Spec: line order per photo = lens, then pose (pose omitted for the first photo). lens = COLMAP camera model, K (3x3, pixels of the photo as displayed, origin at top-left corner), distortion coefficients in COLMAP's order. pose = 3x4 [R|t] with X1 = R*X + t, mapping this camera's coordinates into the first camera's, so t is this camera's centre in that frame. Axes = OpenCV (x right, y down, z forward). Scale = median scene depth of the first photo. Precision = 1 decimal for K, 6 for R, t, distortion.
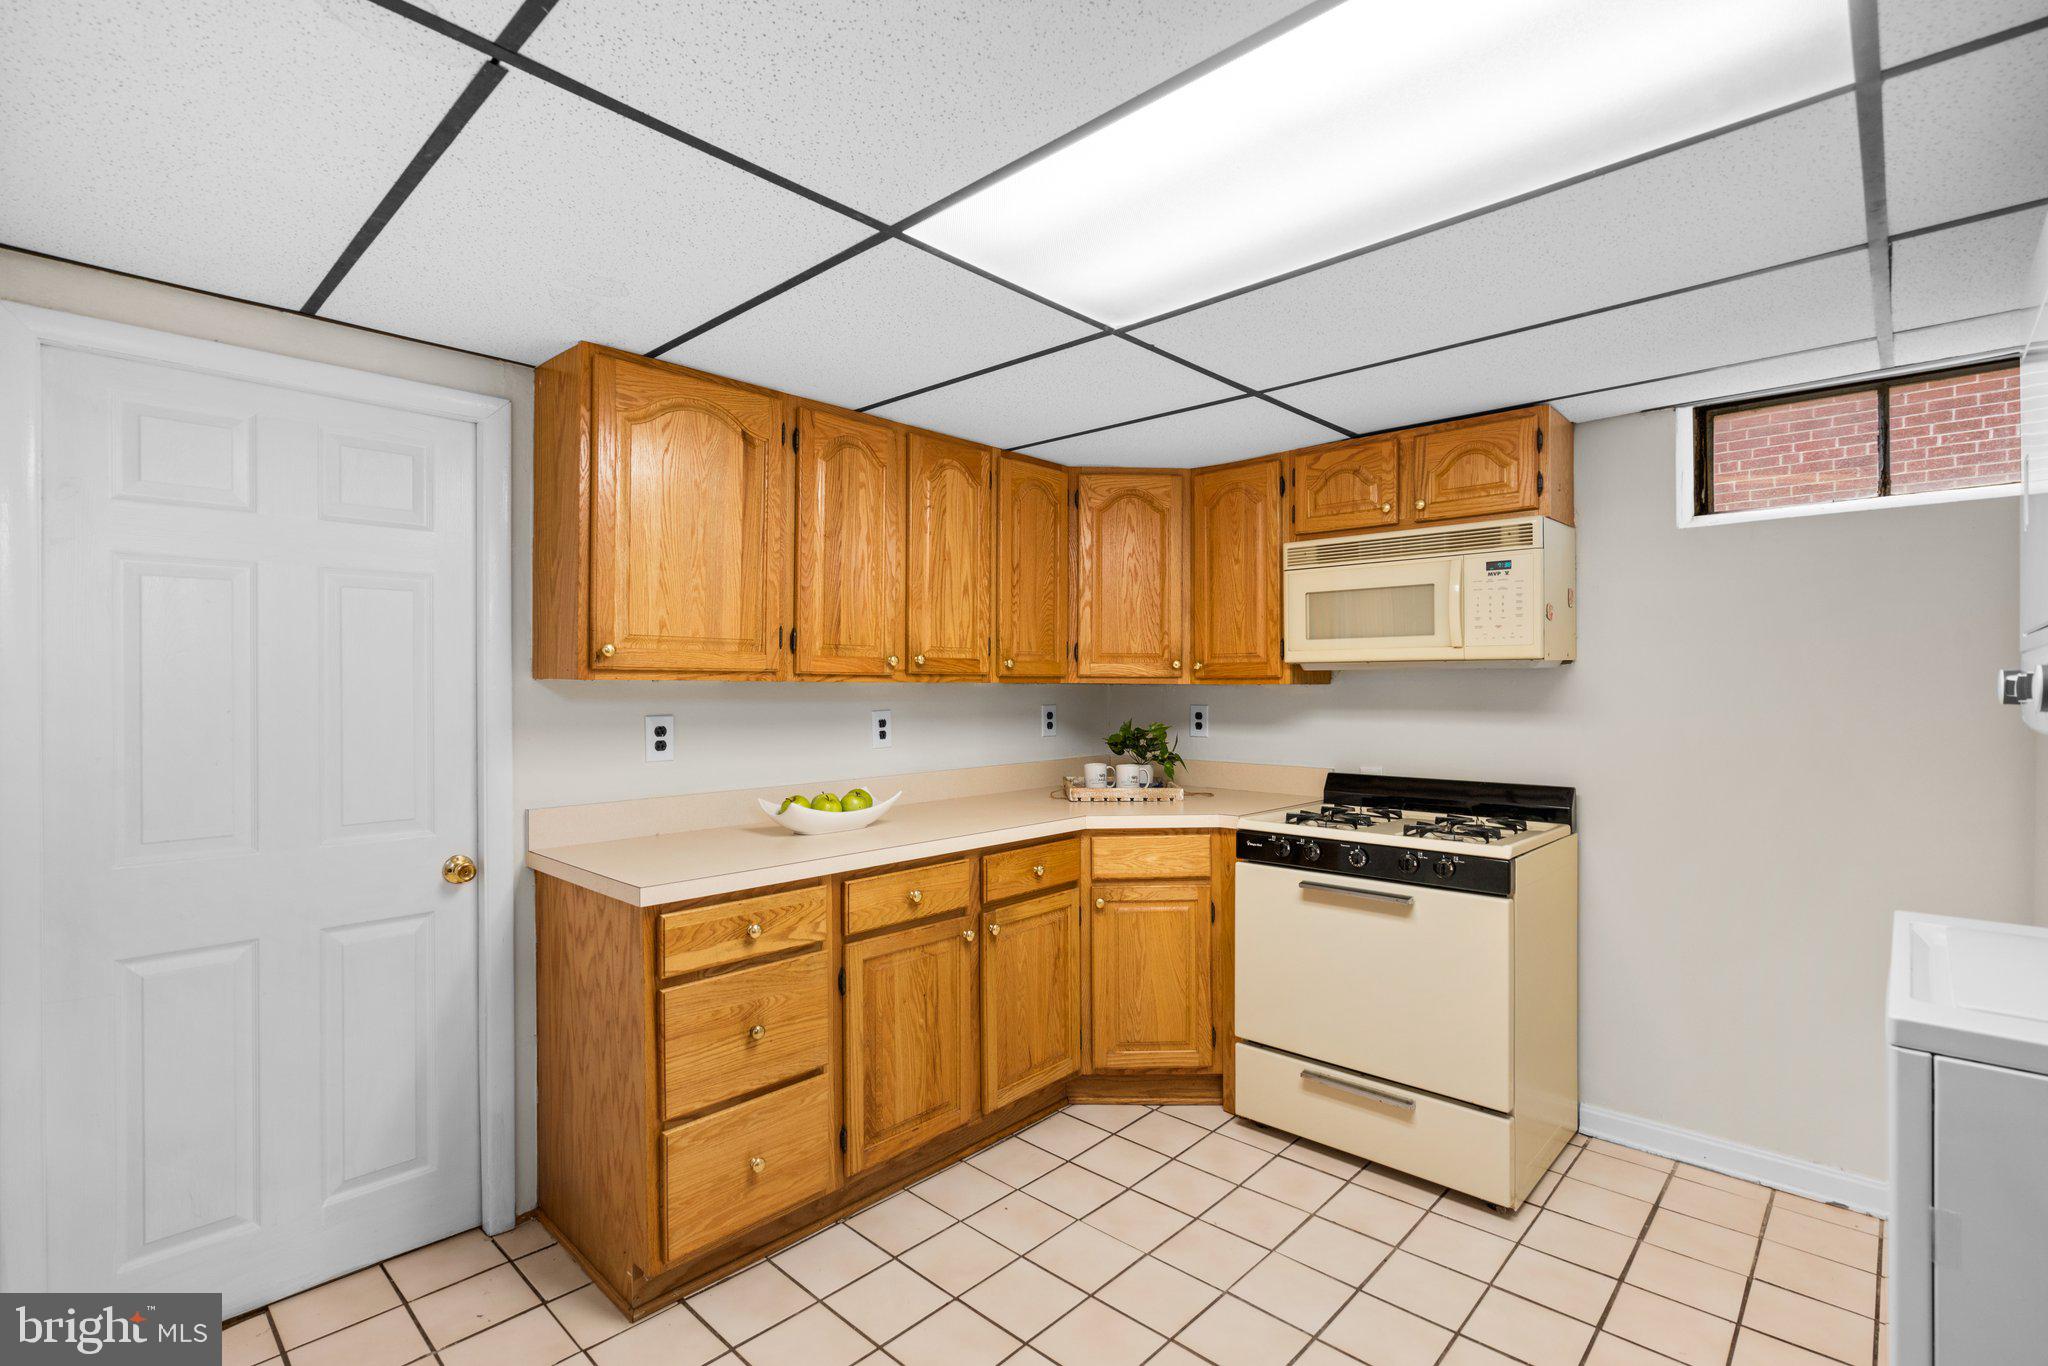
lens RADIAL K [[932.8, 0, 1024.0], [0, 932.8, 683.0], [0, 0, 1]] dist [0.002143, 0.000412]
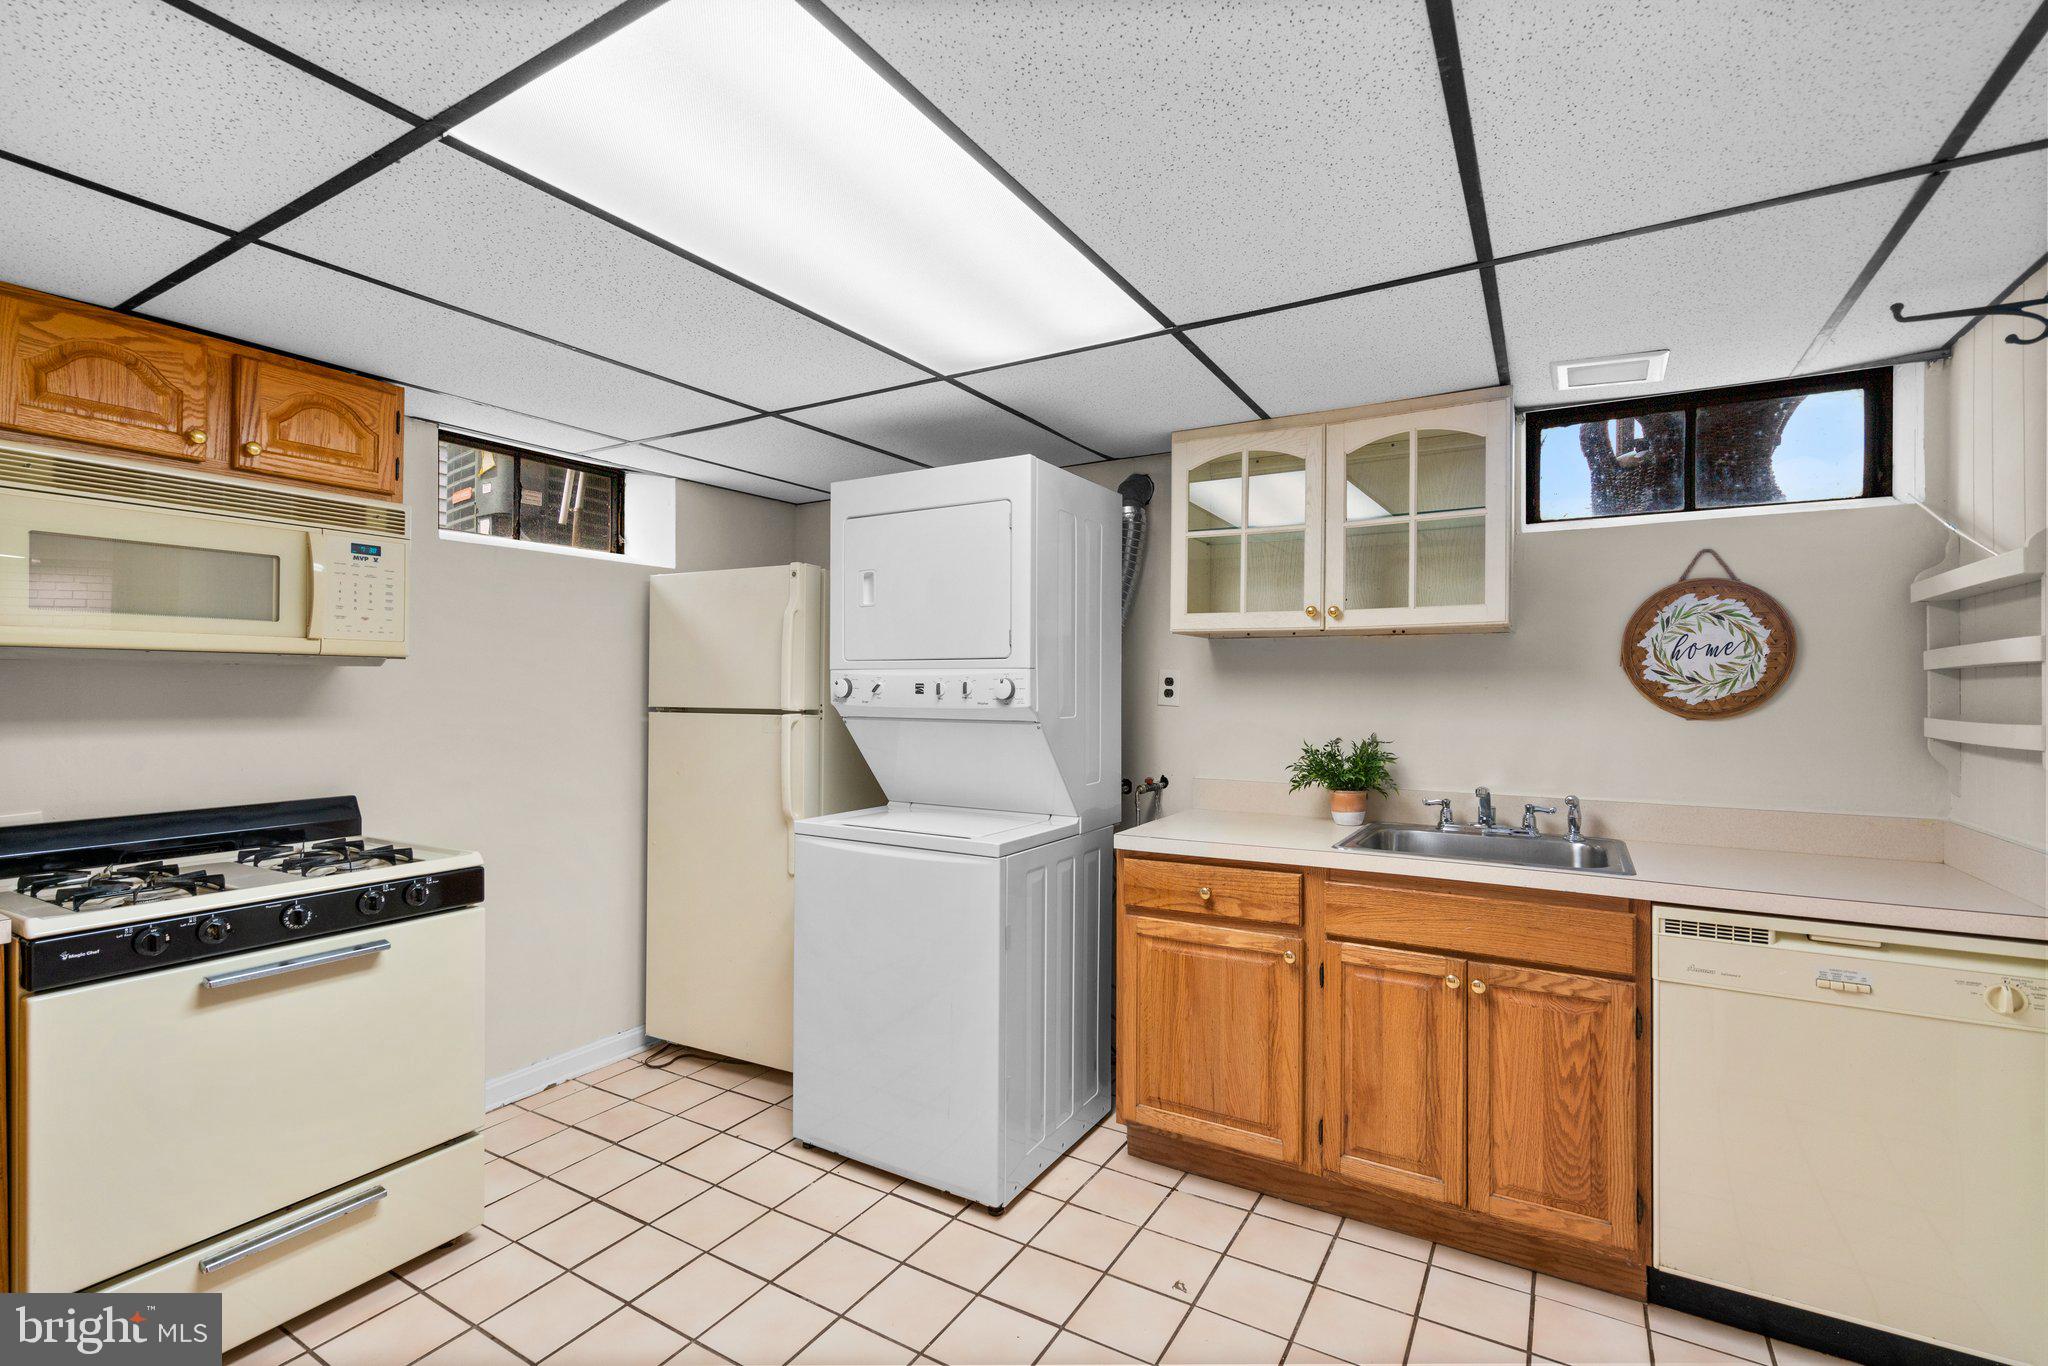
lens RADIAL K [[932.8, 0, 1024.0], [0, 932.8, 683.0], [0, 0, 1]] dist [0.002143, 0.000412]
pose [[-0.221658, 0.002483, 0.975121, -0.467589], [-0.002256, 0.999993, -0.003059, 0.001056], [-0.975122, -0.002878, -0.221651, 0.562854]]
